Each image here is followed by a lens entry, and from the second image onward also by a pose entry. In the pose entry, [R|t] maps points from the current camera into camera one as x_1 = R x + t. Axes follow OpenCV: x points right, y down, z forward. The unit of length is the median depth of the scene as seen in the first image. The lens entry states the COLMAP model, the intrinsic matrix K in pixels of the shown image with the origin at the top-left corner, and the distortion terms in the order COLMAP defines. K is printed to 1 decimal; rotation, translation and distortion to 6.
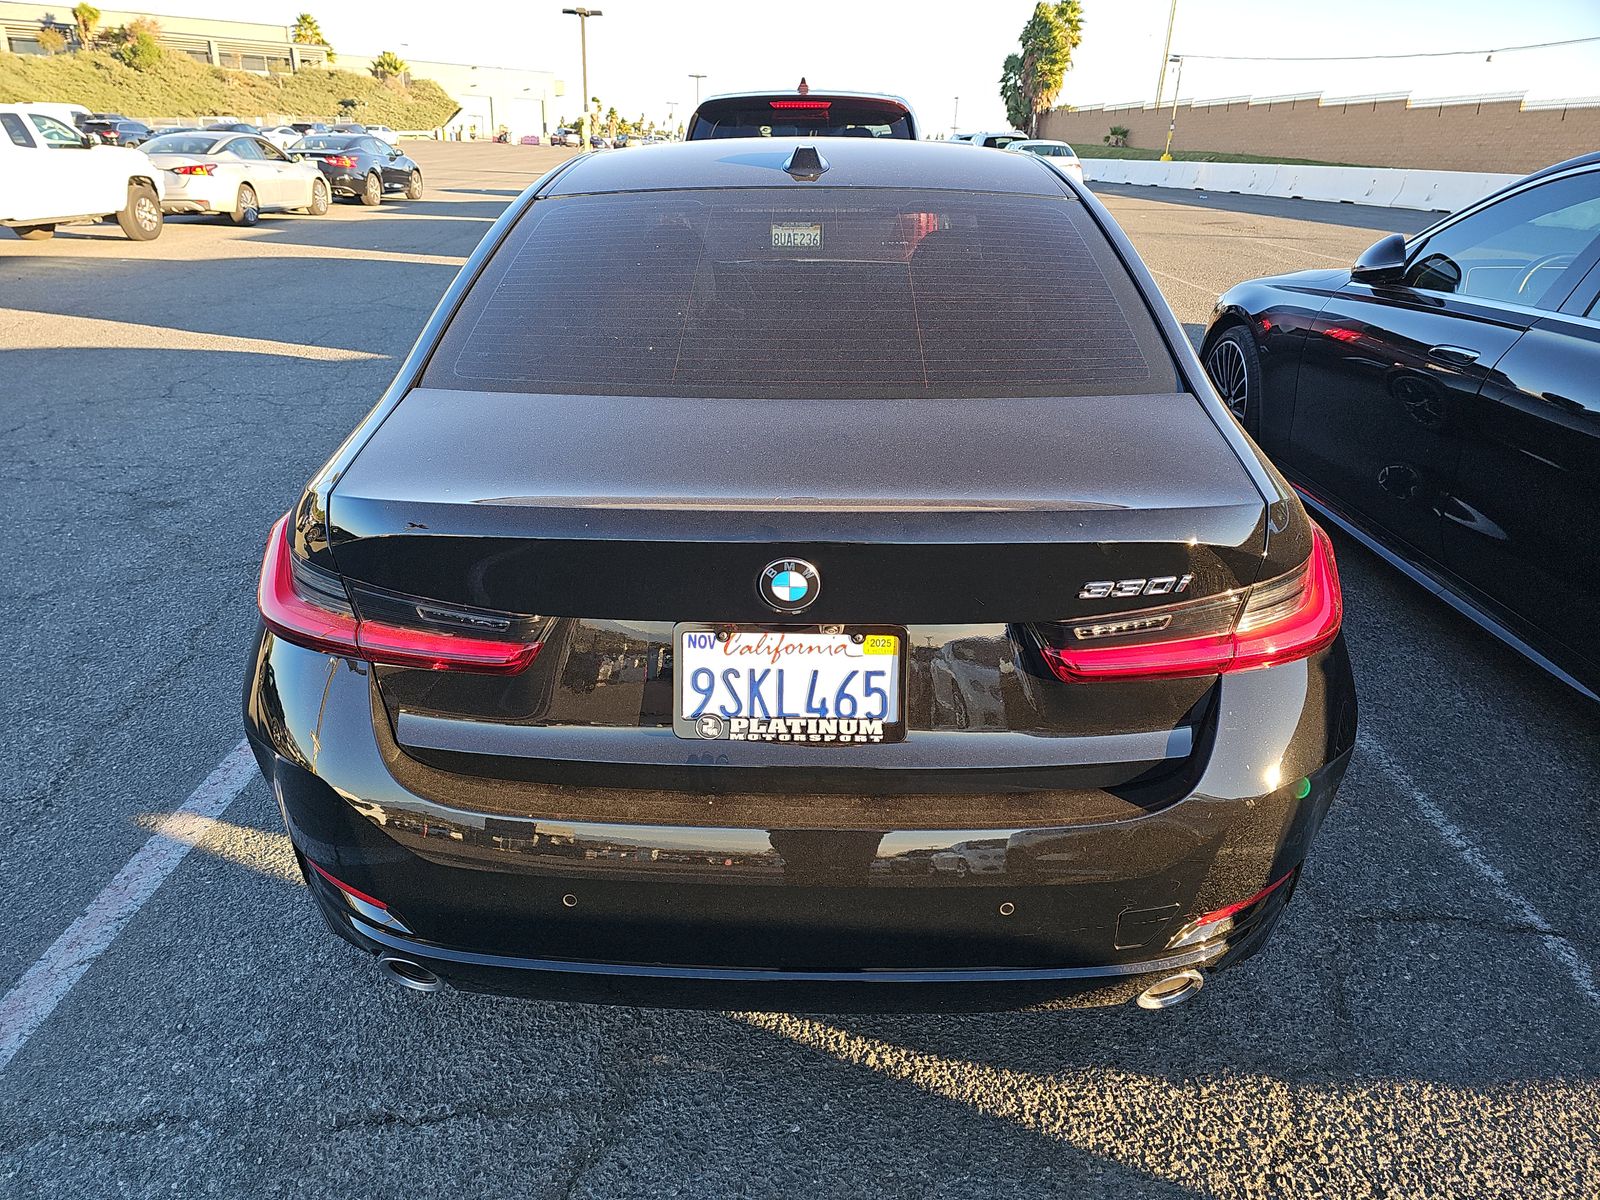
lens RADIAL K [[1065.8, 0, 800.9], [0, 1065.8, 599.5], [0, 0, 1]] dist [0.038144, -0.046218]
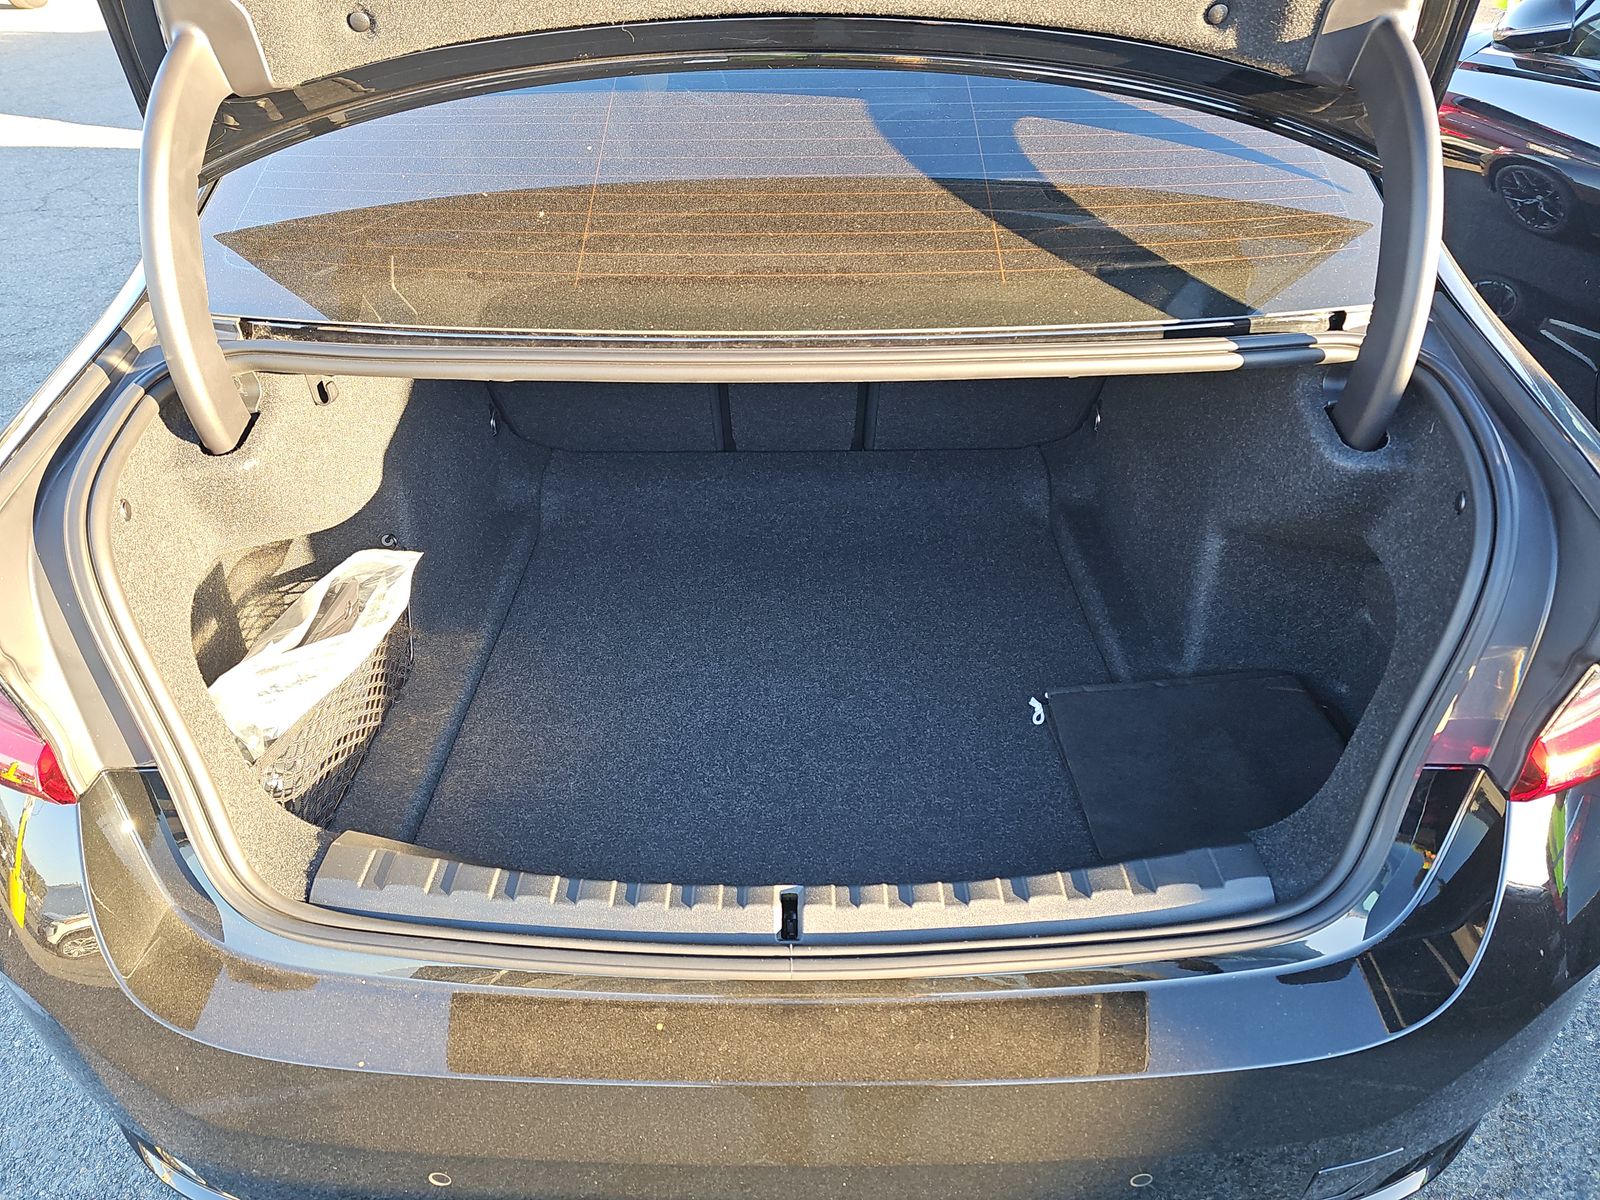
lens RADIAL K [[1065.8, 0, 801.7], [0, 1065.8, 596.6], [0, 0, 1]] dist [0.038144, -0.046218]
pose [[0.999856, -0.016504, 0.004000, -0.000111], [0.015442, 0.981607, 0.190288, -0.053945], [-0.007067, -0.190198, 0.981720, 0.144386]]
